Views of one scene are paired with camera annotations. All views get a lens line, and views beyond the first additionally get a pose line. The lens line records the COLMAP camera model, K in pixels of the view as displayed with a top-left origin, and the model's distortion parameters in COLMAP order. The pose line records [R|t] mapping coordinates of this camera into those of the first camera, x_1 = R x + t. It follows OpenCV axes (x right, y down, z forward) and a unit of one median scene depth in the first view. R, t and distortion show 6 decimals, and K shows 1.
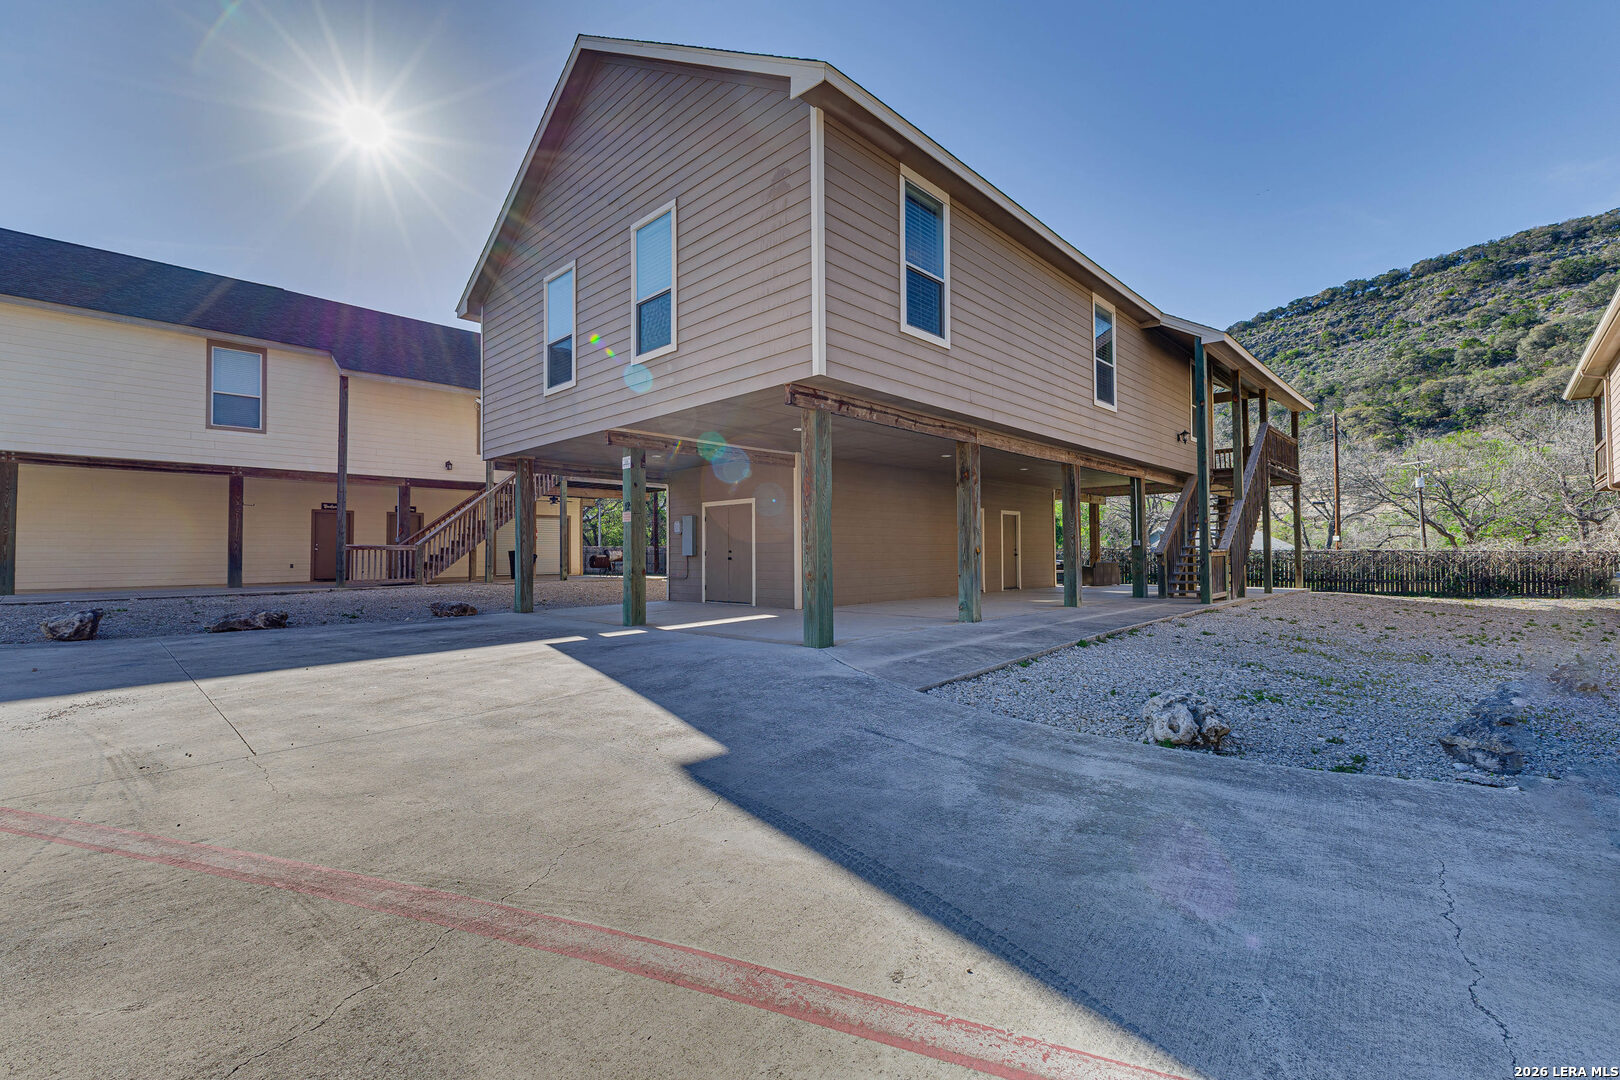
lens RADIAL K [[692.2, 0, 803.0], [0, 692.2, 538.3], [0, 0, 1]] dist [0.007924, -0.002114]
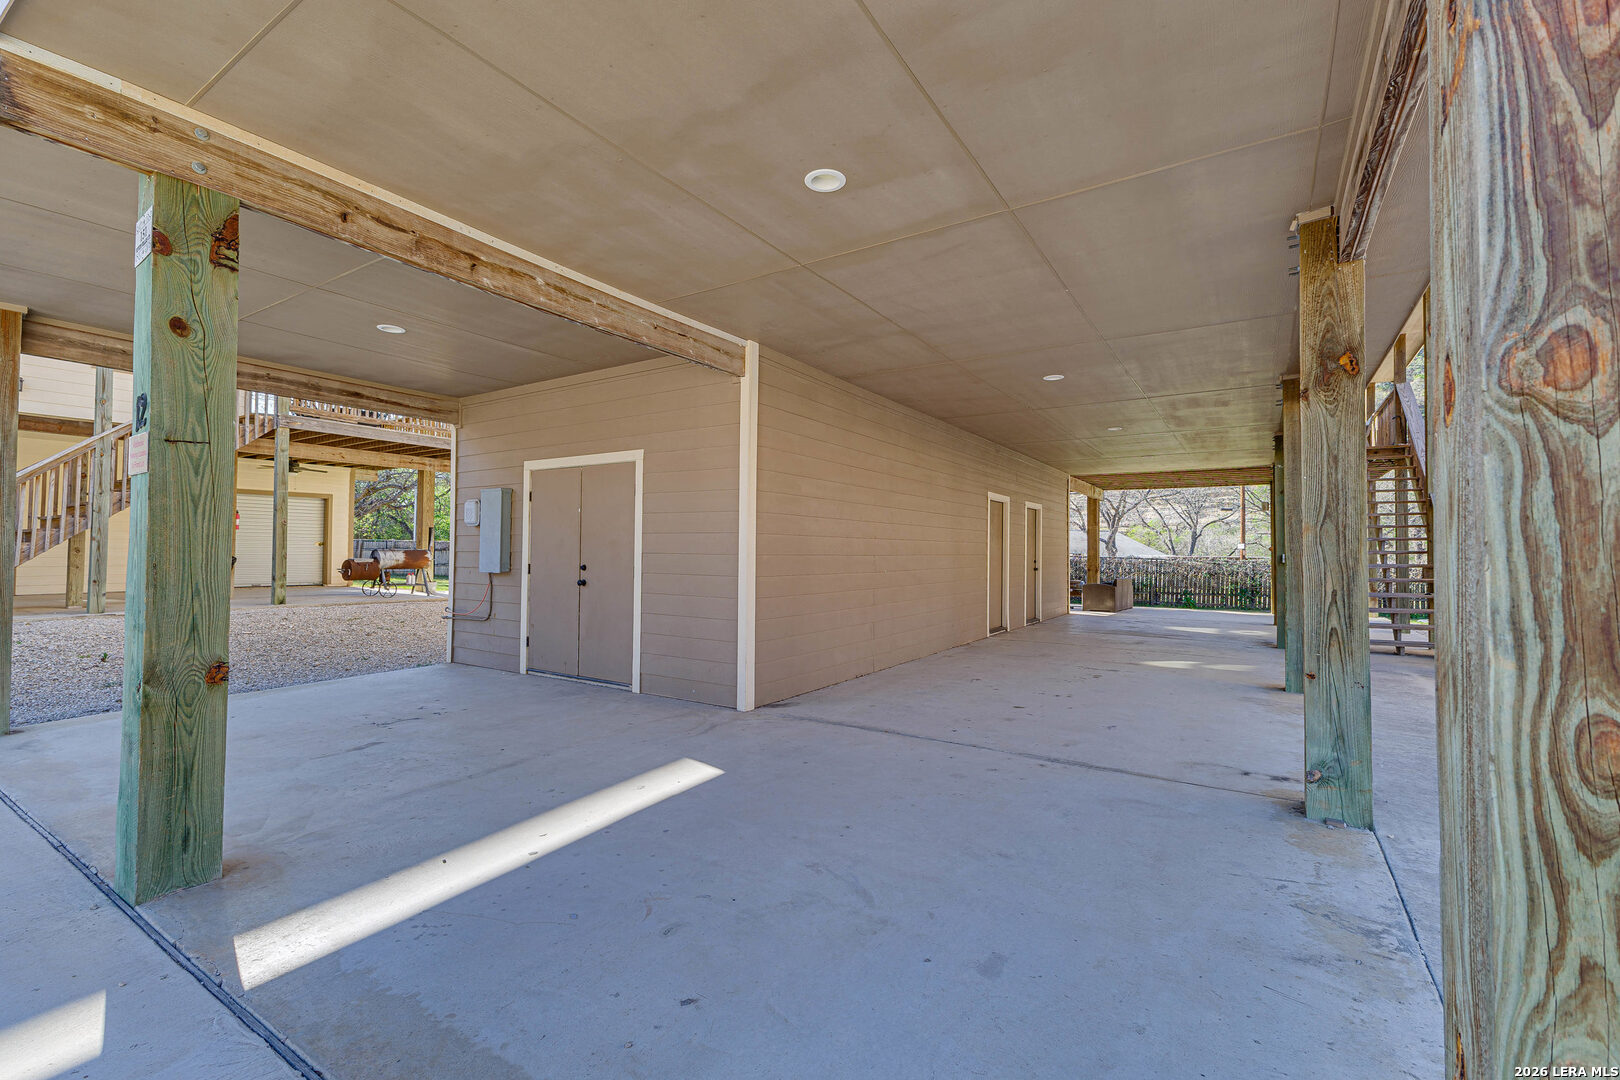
lens RADIAL K [[692.2, 0, 809.0], [0, 692.2, 533.9], [0, 0, 1]] dist [0.007924, -0.002114]
pose [[0.980433, 0.019859, 0.195846, -0.031089], [-0.019439, 0.999803, -0.004063, -0.002594], [-0.195888, 0.000176, 0.980626, 0.330641]]
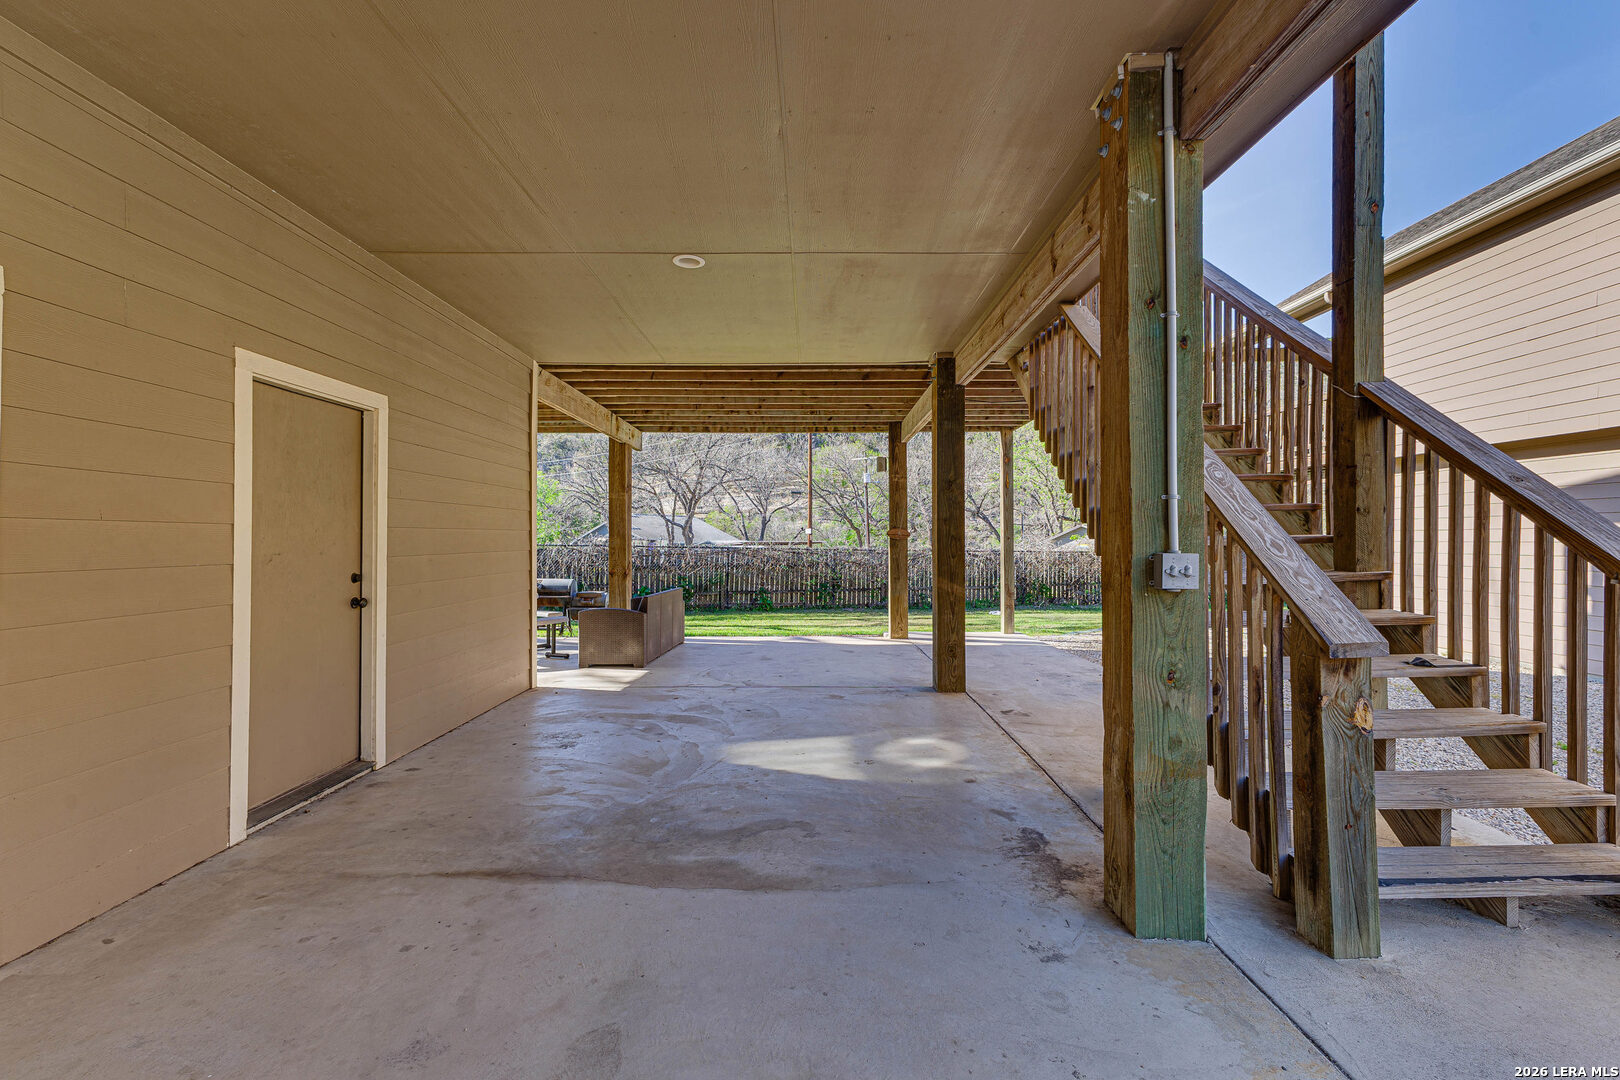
lens RADIAL K [[692.2, 0, 818.1], [0, 692.2, 537.1], [0, 0, 1]] dist [0.007924, -0.002114]
pose [[0.707100, 0.008019, 0.707068, 0.219384], [-0.020033, 0.999762, 0.008696, -0.000065], [-0.706830, -0.020314, 0.707092, 0.643198]]
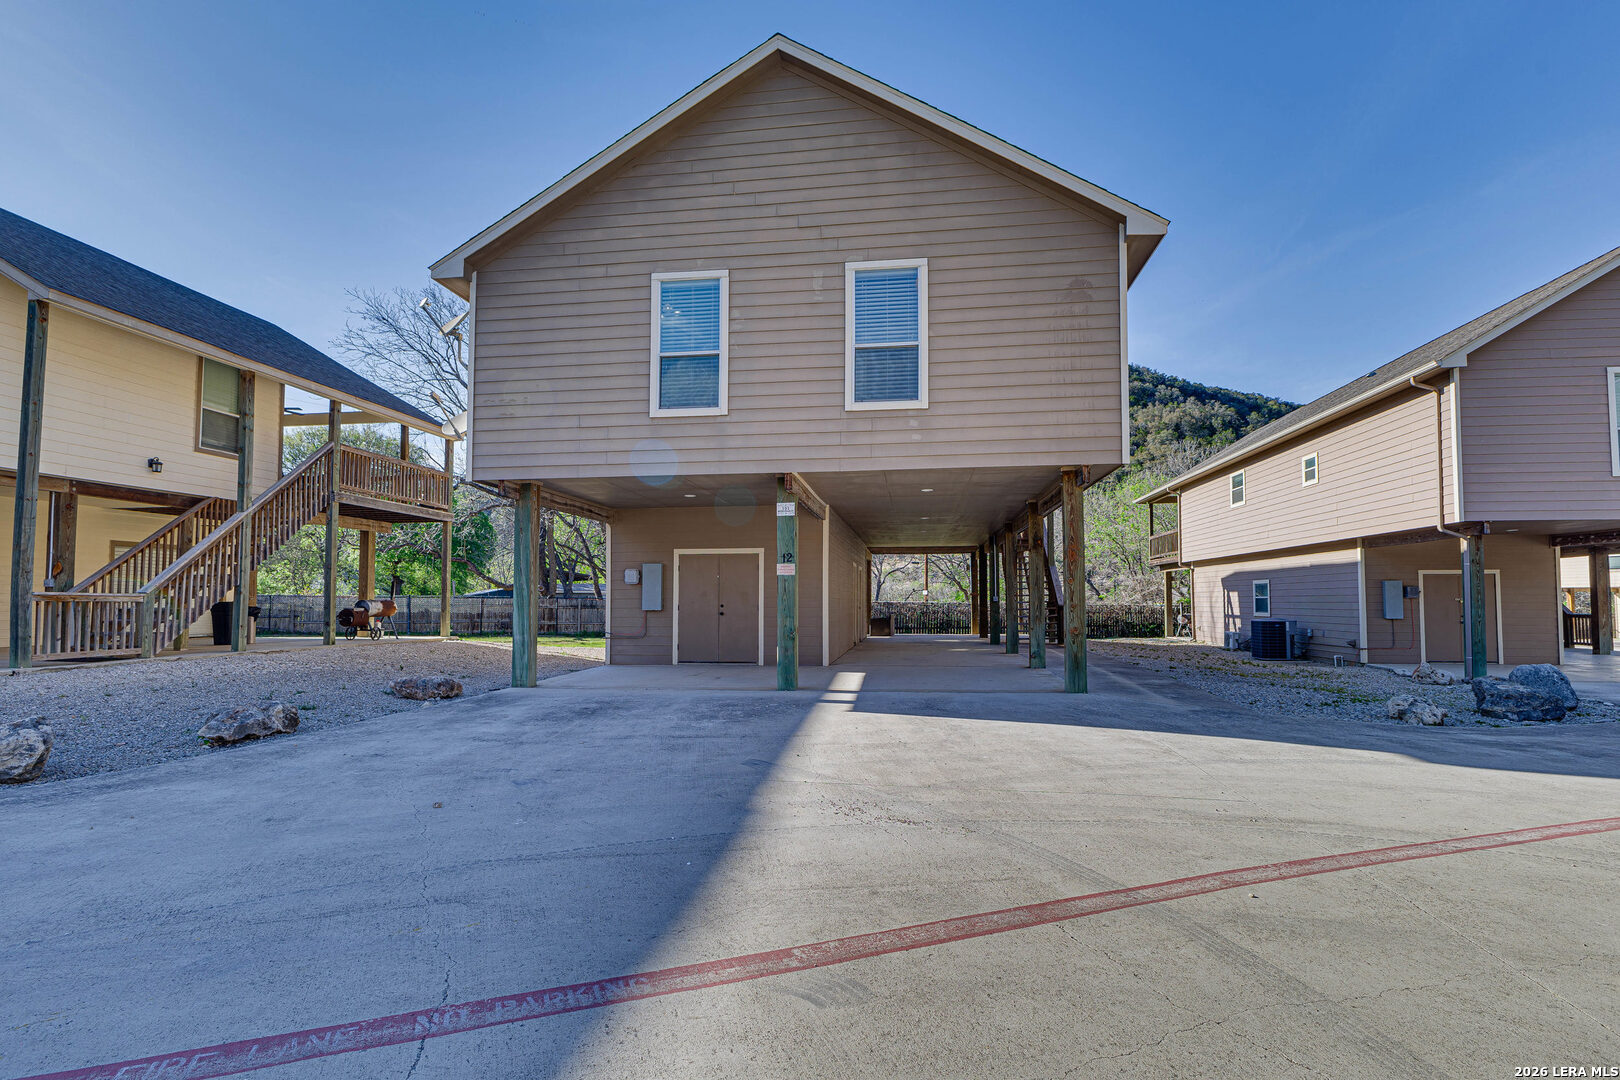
lens RADIAL K [[772.7, 0, 814.9], [0, 772.7, 569.1], [0, 0, 1]] dist [-0.006651, -0.000075]
pose [[0.798764, 0.029155, 0.600937, -0.386998], [-0.015314, 0.999487, -0.028135, -0.001255], [-0.601449, 0.013271, 0.798801, 0.081173]]
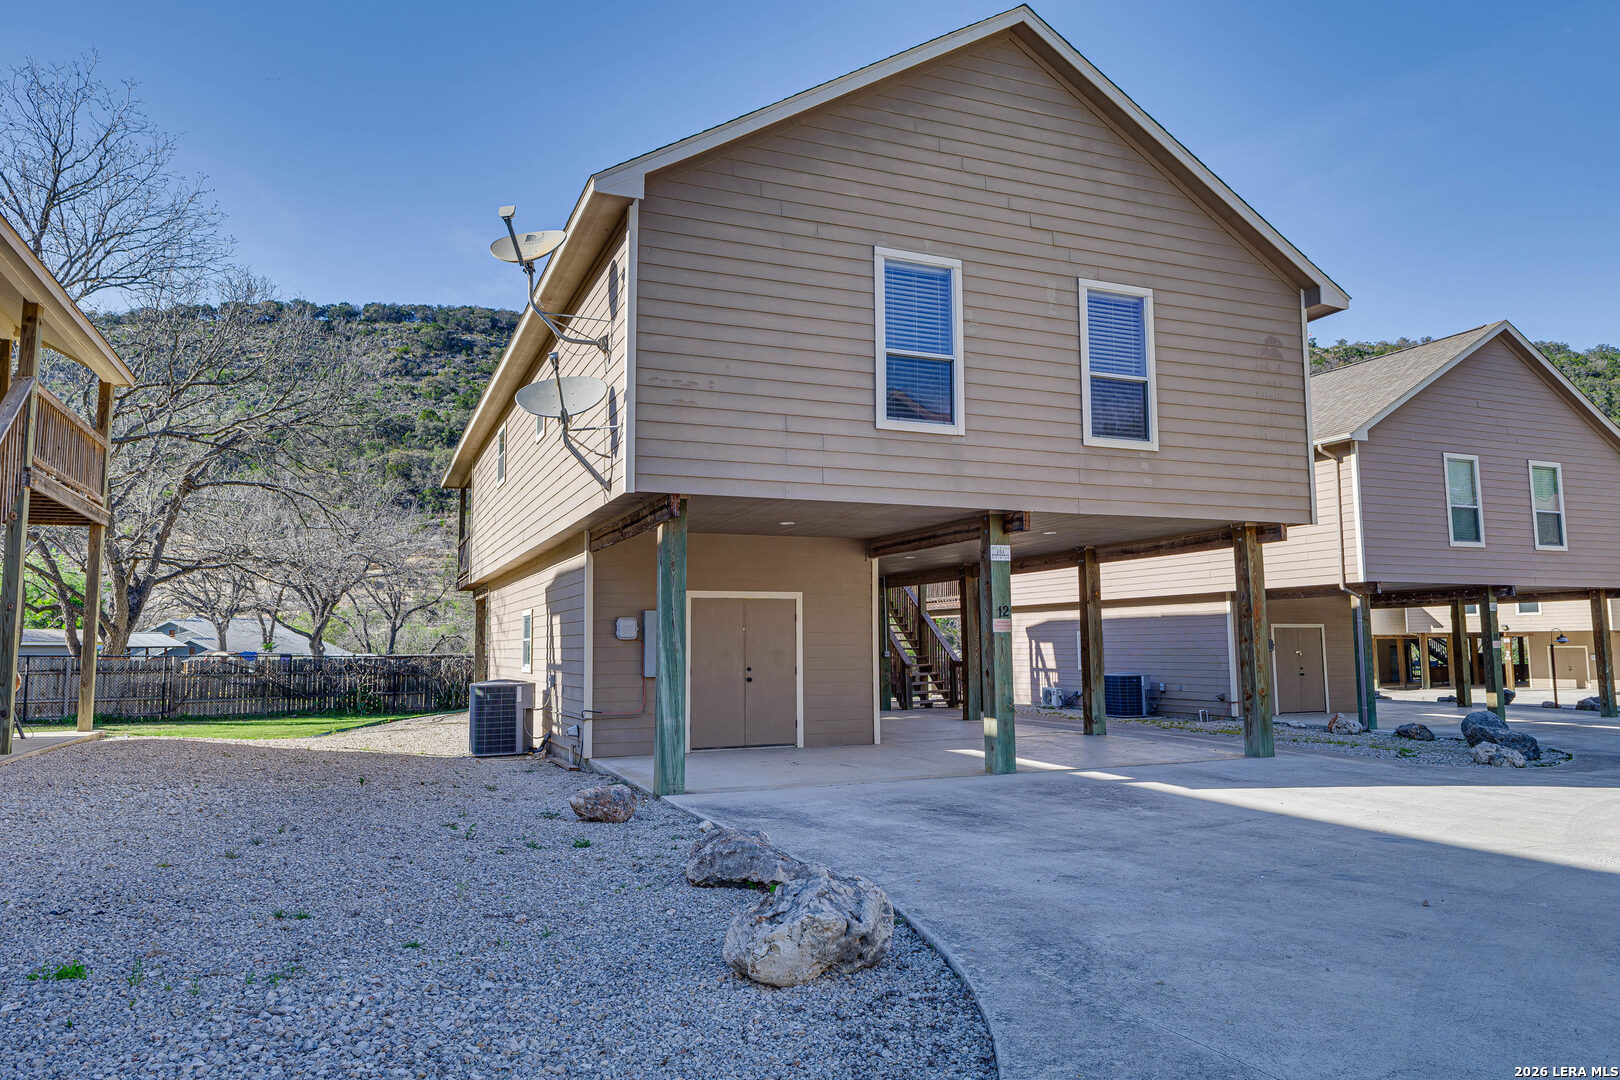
lens RADIAL K [[1070.4, 0, 813.3], [0, 1070.4, 532.5], [0, 0, 1]] dist [0.017597, 0.006084]
pose [[0.384211, 0.100920, 0.917713, -0.654718], [-0.013539, 0.994517, -0.103697, -0.003371], [-0.923146, 0.027417, 0.383471, 0.346698]]
